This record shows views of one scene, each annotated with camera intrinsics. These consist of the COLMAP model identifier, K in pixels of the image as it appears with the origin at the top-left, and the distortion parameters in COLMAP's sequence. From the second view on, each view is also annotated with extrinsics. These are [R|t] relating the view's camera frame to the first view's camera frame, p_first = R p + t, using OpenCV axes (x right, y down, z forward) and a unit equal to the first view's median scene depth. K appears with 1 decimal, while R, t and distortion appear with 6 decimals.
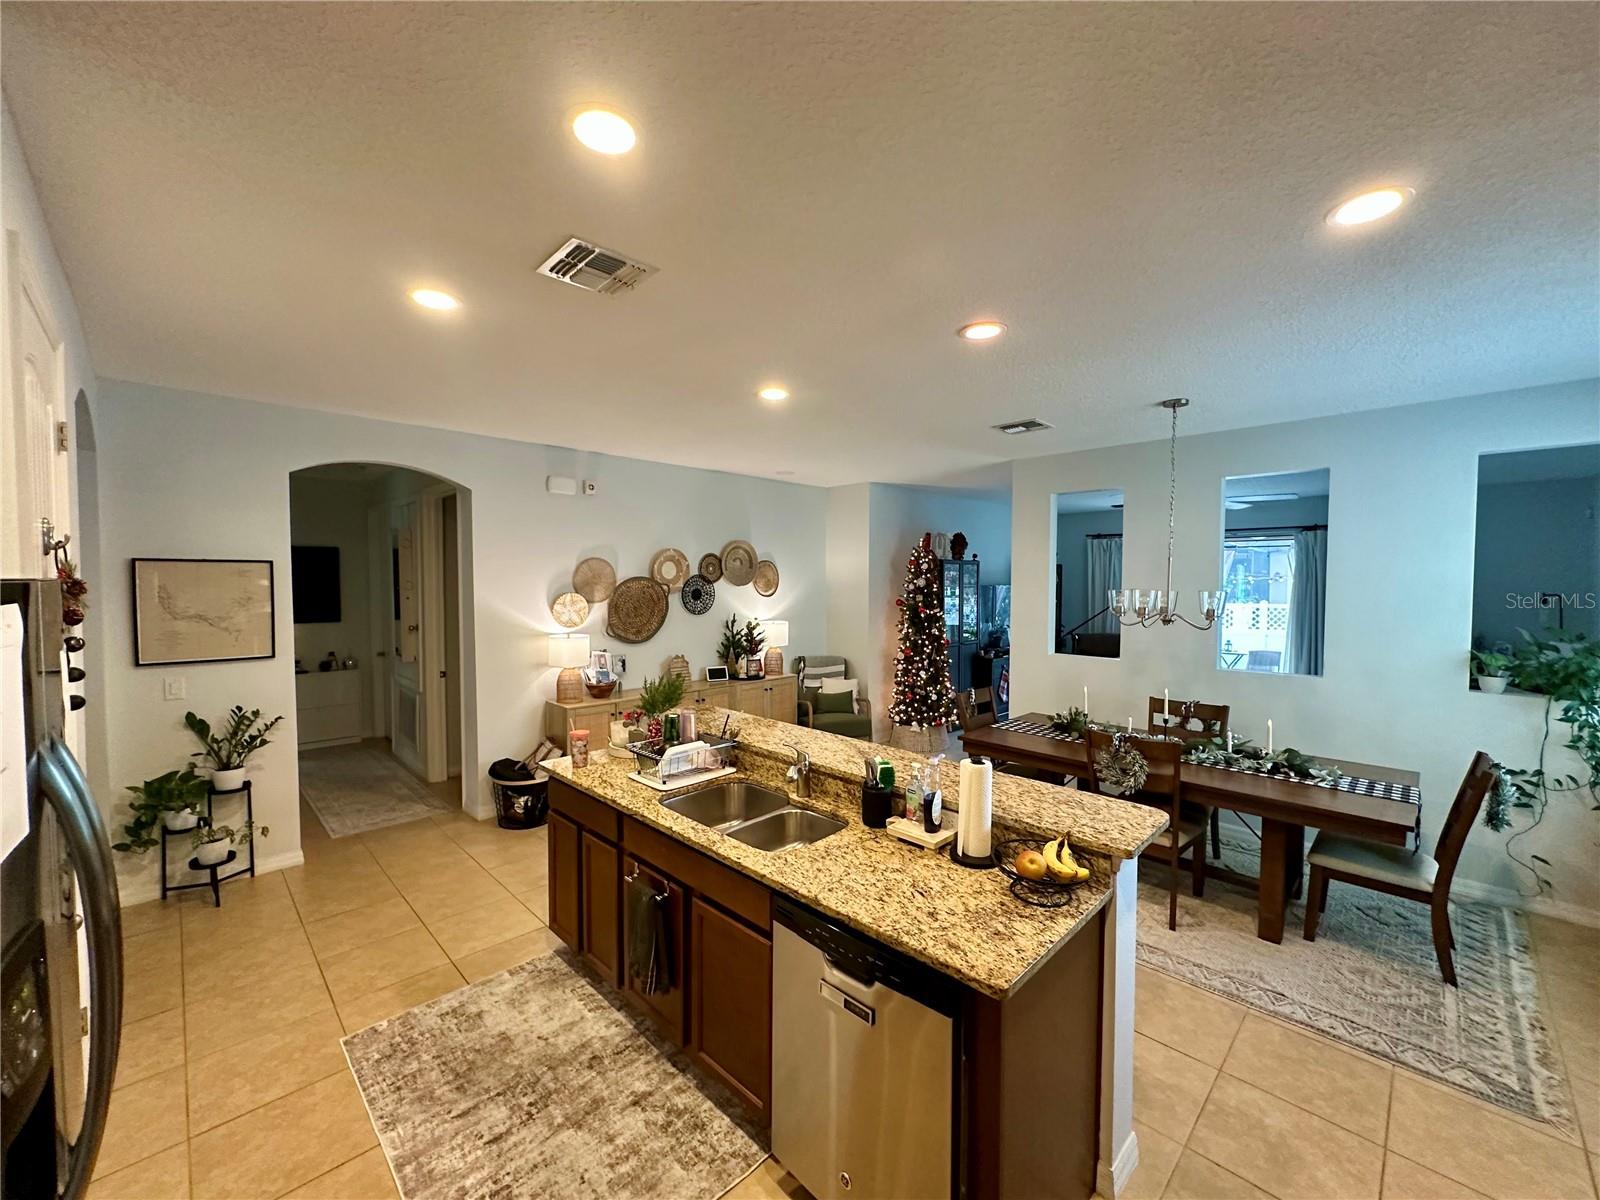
lens RADIAL K [[640.6, 0, 799.1], [0, 640.6, 602.5], [0, 0, 1]] dist [-0.004007, 0.001228]
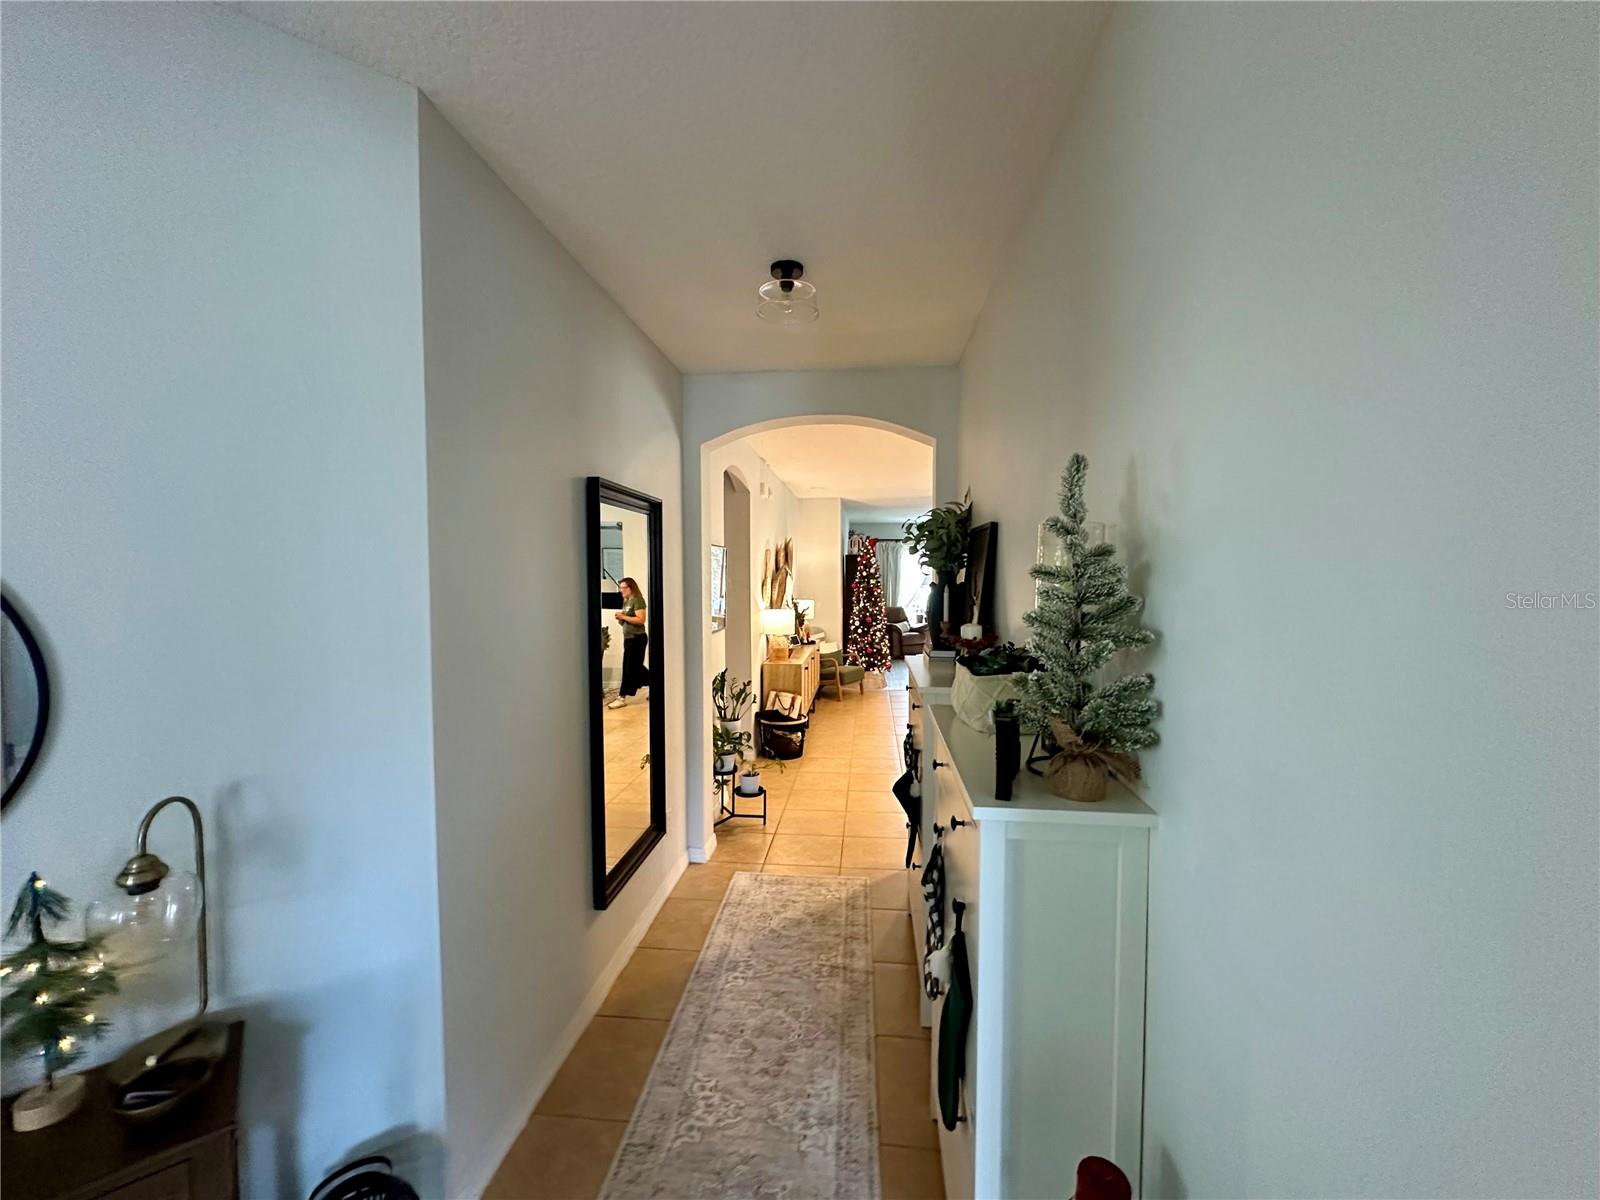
lens RADIAL K [[640.6, 0, 799.1], [0, 640.6, 602.5], [0, 0, 1]] dist [-0.004007, 0.001228]
pose [[0.775056, -0.033929, 0.630981, -1.525024], [0.027098, 0.999423, 0.020455, 0.010313], [-0.631311, 0.001245, 0.775529, -0.020277]]
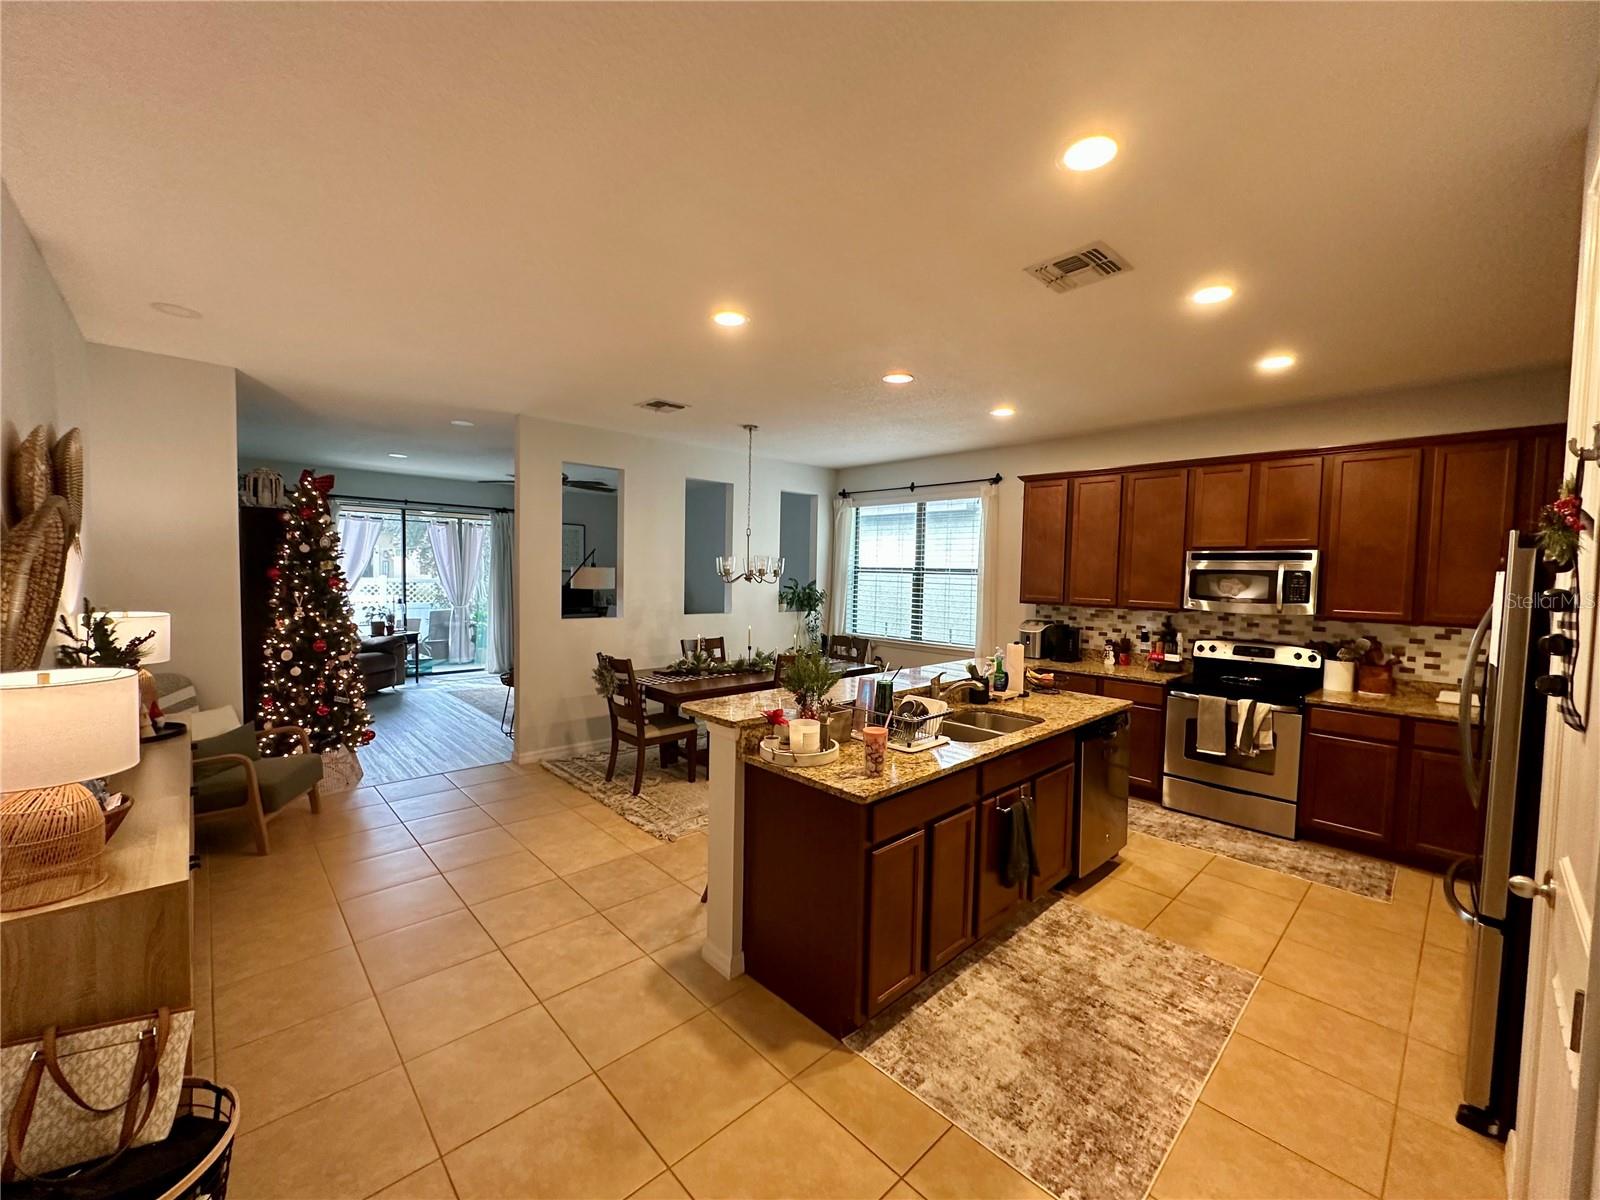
lens RADIAL K [[640.6, 0, 799.1], [0, 640.6, 602.5], [0, 0, 1]] dist [-0.004007, 0.001228]
pose [[0.025735, -0.054401, 0.998187, -0.873513], [0.016259, 0.998409, 0.053994, 0.006317], [-0.999537, 0.014840, 0.026579, 0.852482]]
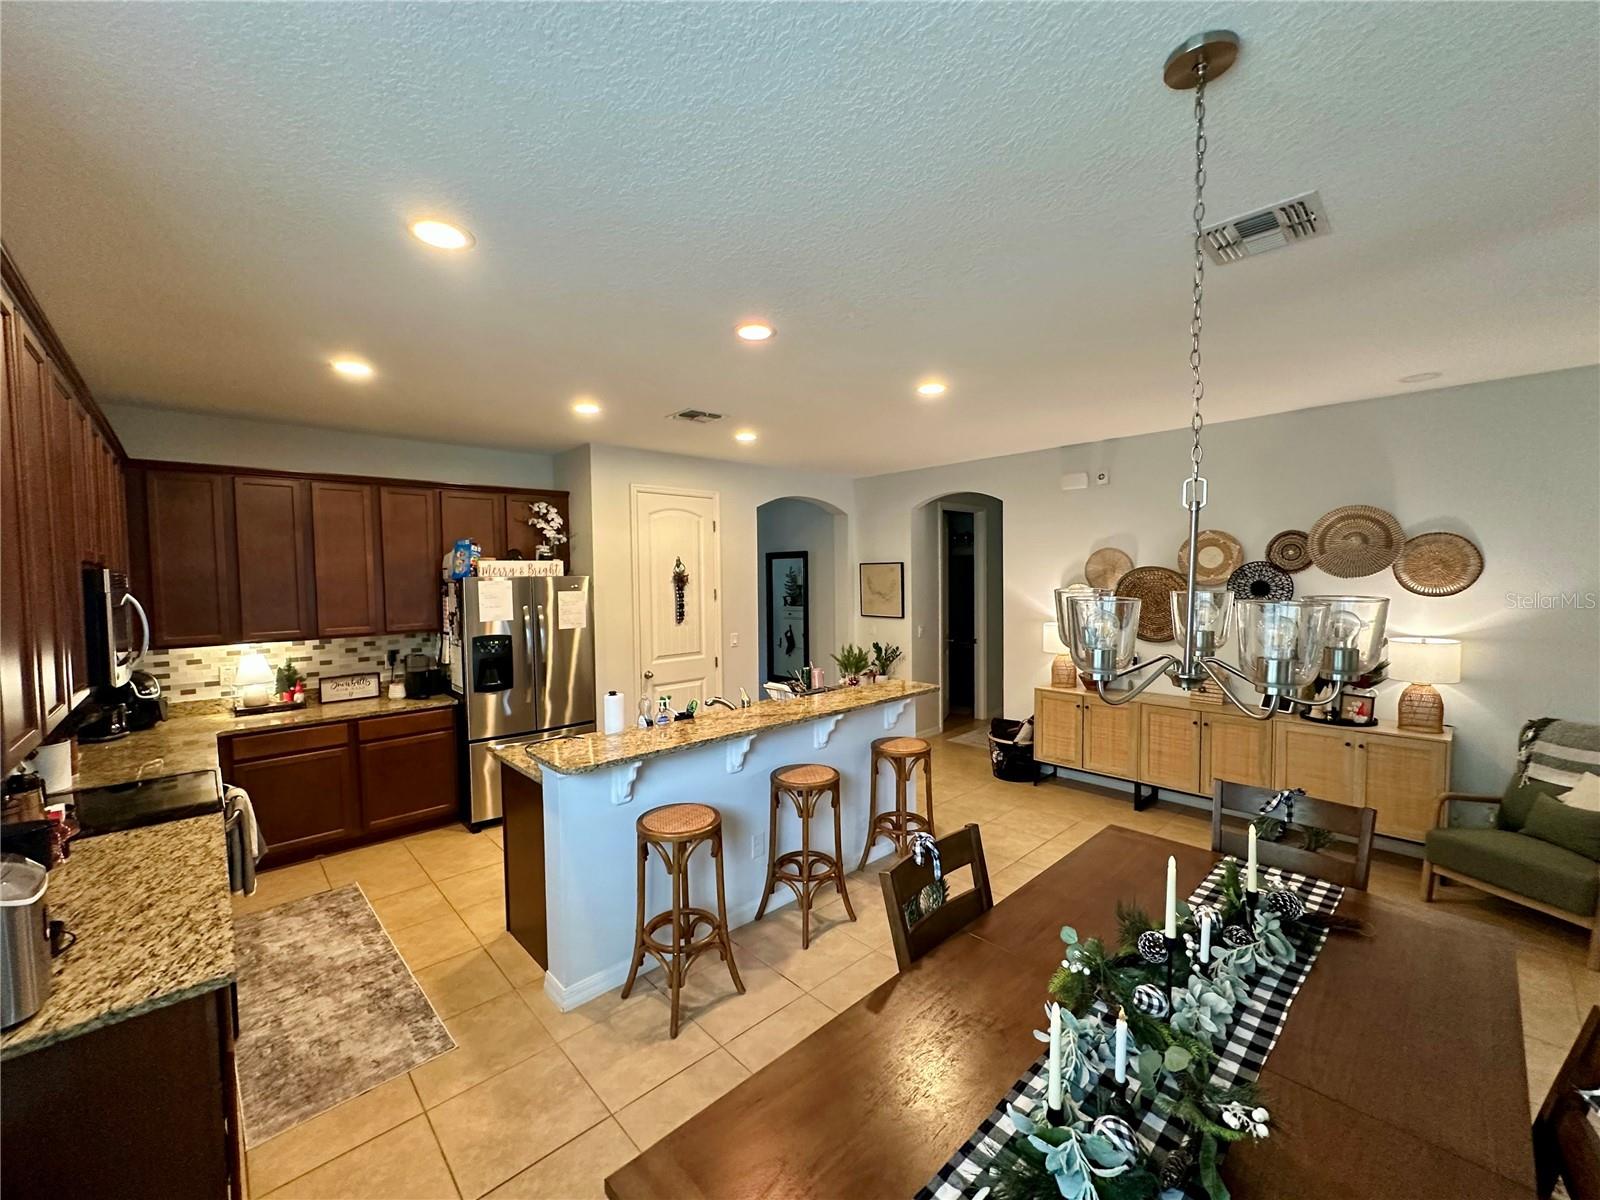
lens RADIAL K [[640.6, 0, 799.1], [0, 640.6, 602.5], [0, 0, 1]] dist [-0.004007, 0.001228]
pose [[-0.029744, 0.041753, -0.998685, 0.951312], [-0.023816, 0.998814, 0.042467, -0.024067], [0.999274, 0.025048, -0.028714, 0.793277]]
